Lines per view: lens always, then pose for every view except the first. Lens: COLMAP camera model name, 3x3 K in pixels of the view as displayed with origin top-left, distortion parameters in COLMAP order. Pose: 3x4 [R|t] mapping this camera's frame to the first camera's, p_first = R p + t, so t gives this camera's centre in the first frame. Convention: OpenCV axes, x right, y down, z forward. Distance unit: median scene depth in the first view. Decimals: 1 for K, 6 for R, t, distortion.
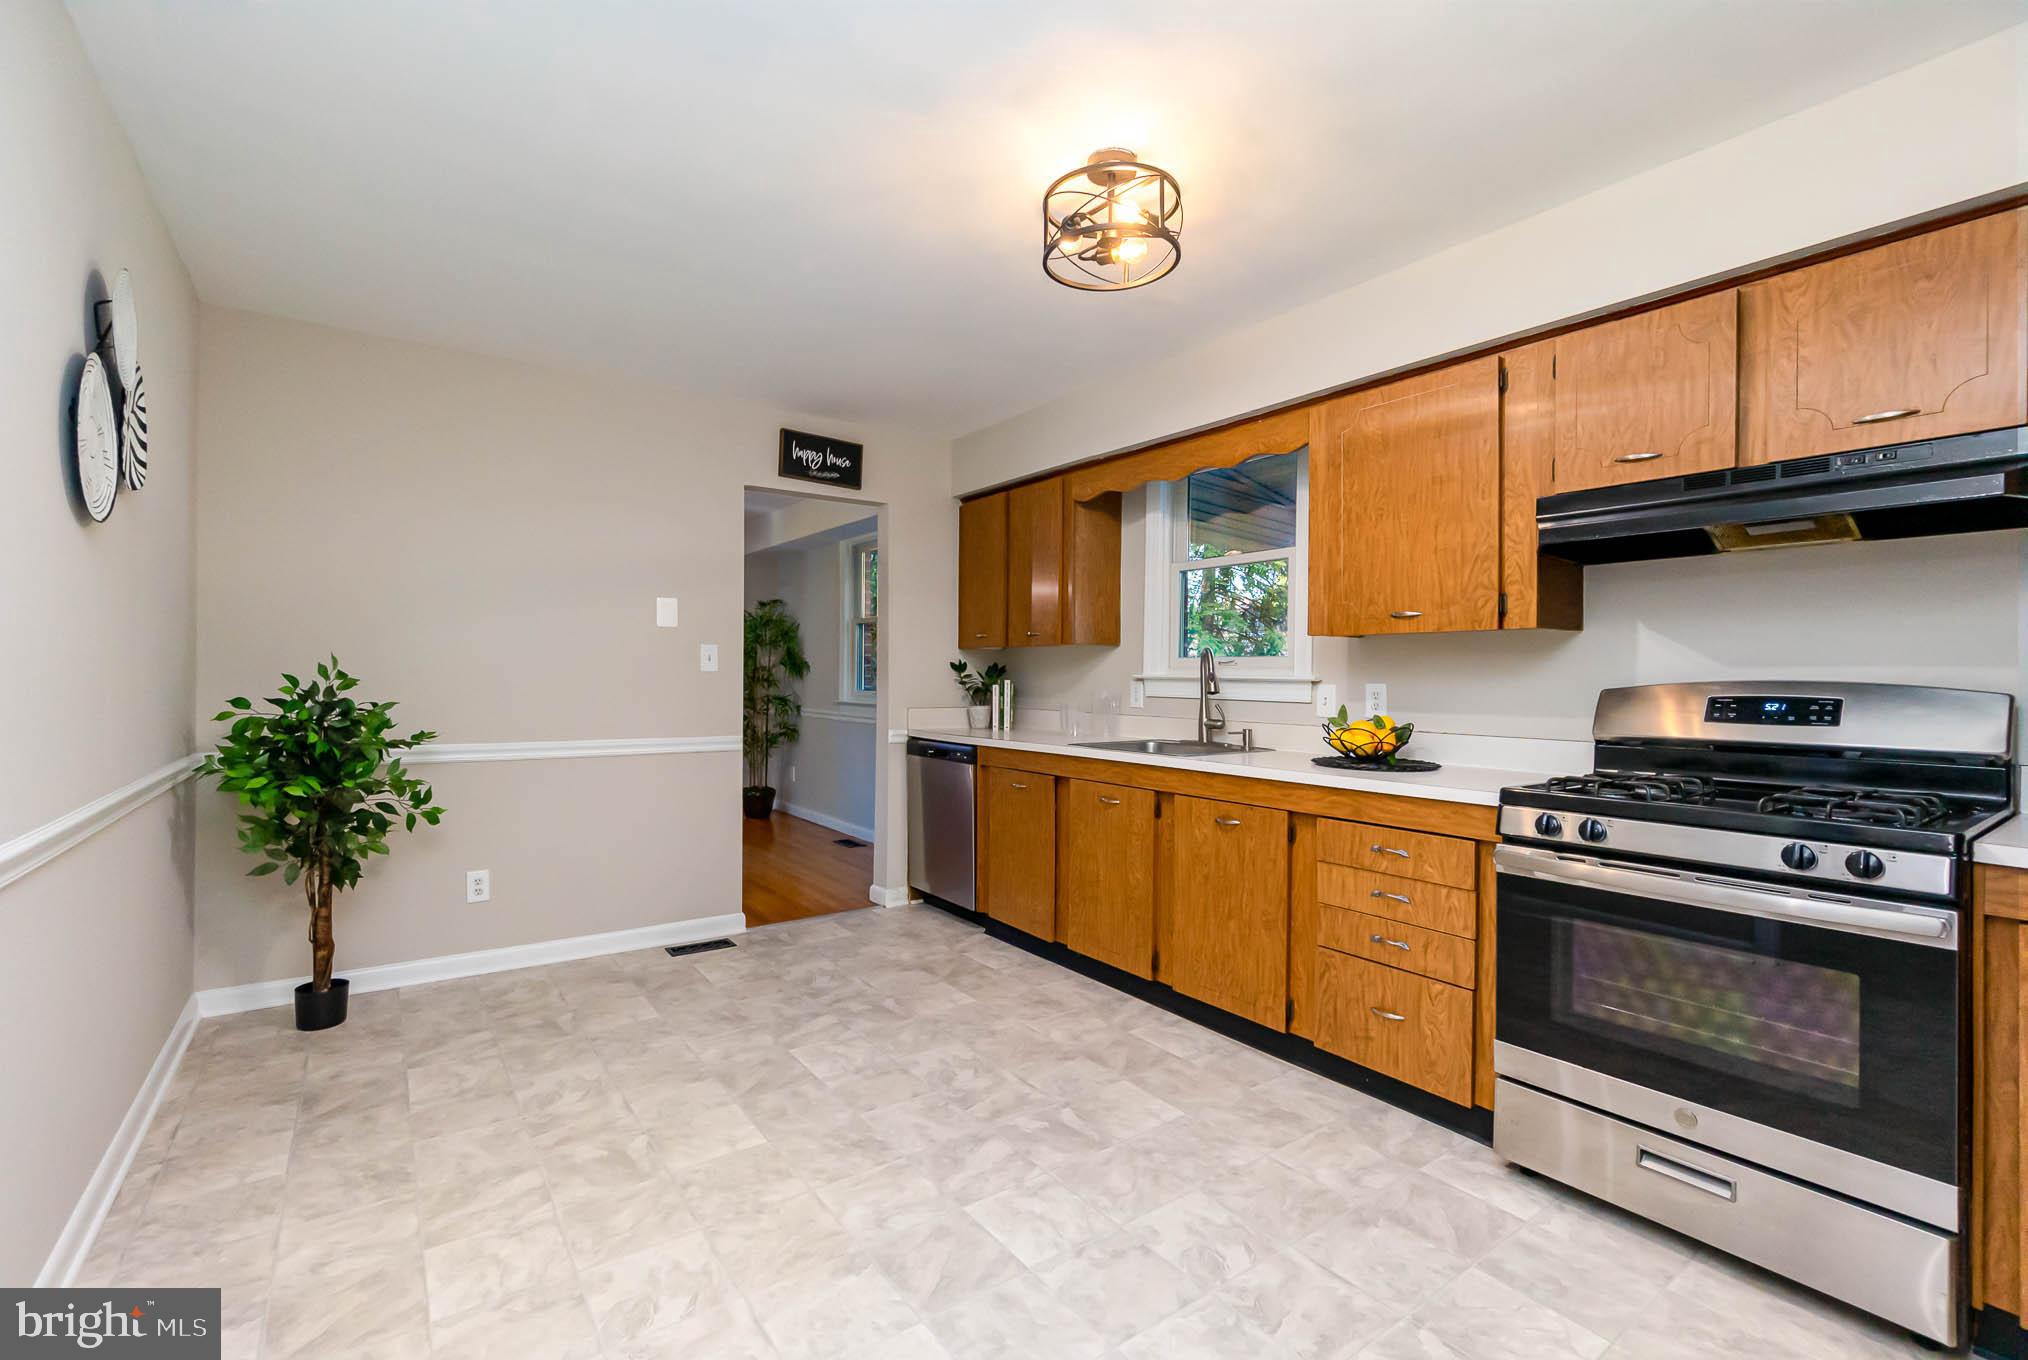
lens RADIAL K [[875.6, 0, 1014.0], [0, 875.6, 680.0], [0, 0, 1]] dist [0.000328, 0.000049]
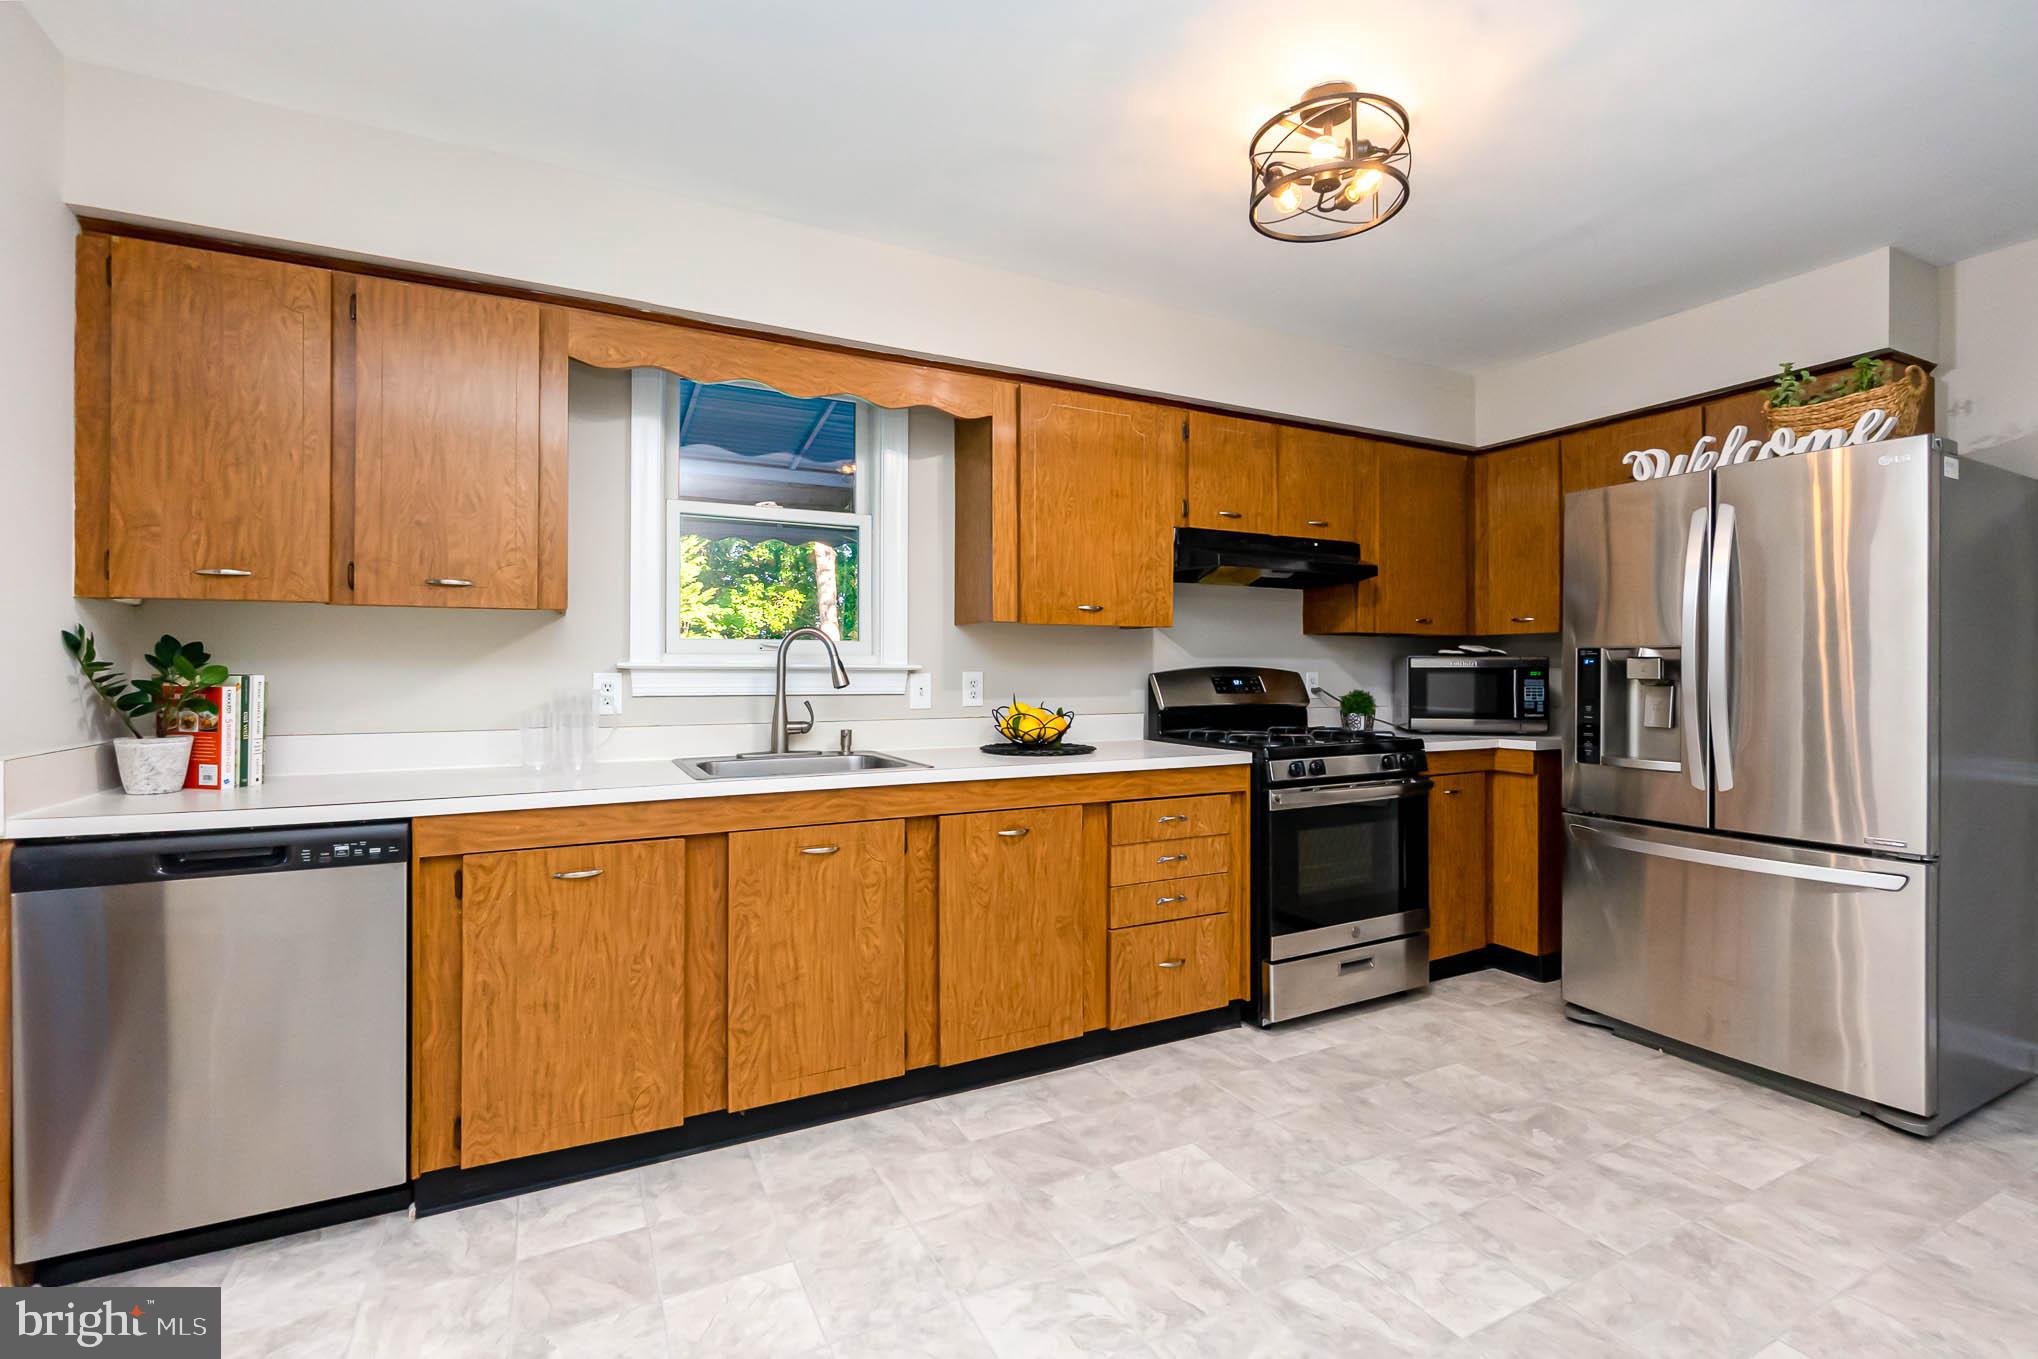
lens RADIAL K [[888.0, 0, 1016.7], [0, 888.0, 660.5], [0, 0, 1]] dist [0.009713, 0.000310]
pose [[0.171644, -0.000071, 0.985159, -0.626162], [0.004821, 0.999988, -0.000768, -0.008312], [-0.985147, 0.004881, 0.171642, 0.845659]]
